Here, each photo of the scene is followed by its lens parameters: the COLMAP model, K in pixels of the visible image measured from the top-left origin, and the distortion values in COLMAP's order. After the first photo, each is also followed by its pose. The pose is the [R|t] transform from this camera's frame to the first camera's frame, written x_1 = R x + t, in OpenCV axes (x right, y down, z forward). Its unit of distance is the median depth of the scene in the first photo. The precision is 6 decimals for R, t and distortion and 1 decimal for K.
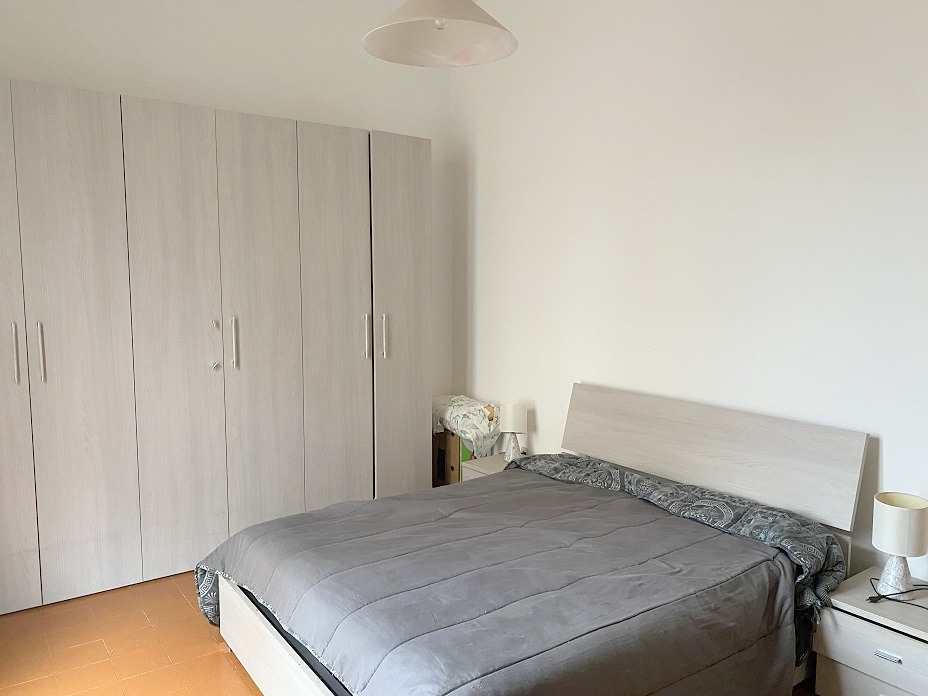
lens RADIAL K [[714.0, 0, 469.3], [0, 714.0, 346.4], [0, 0, 1]] dist [0.055923, -0.008121]
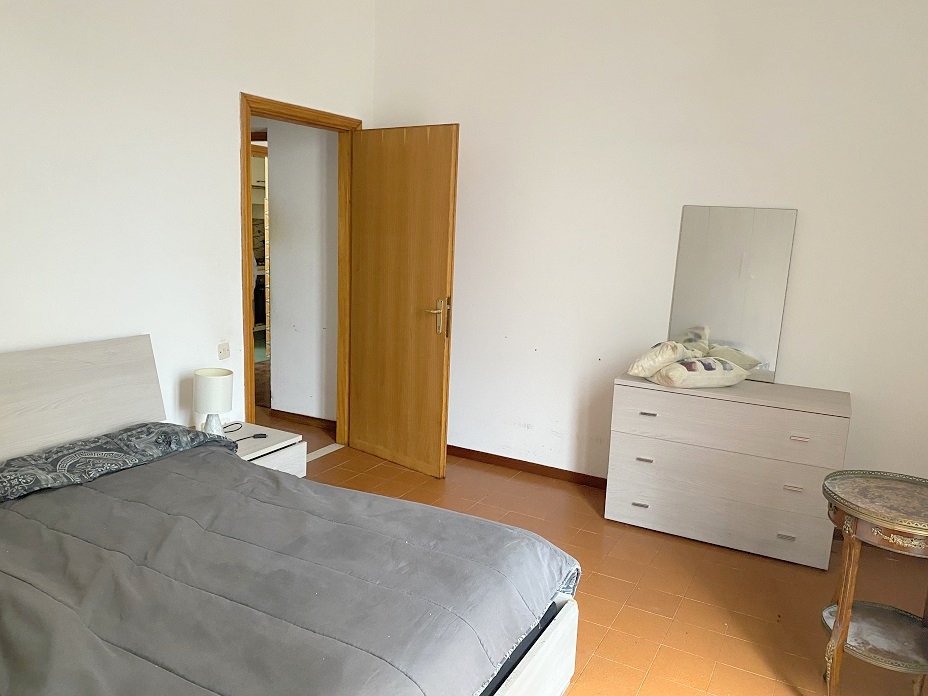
lens RADIAL K [[714.0, 0, 469.3], [0, 714.0, 346.4], [0, 0, 1]] dist [0.055923, -0.008121]
pose [[-0.455574, -0.173995, 0.873028, -0.634706], [0.036955, 0.976170, 0.213836, -0.080093], [-0.889431, 0.129681, -0.438288, 0.999223]]
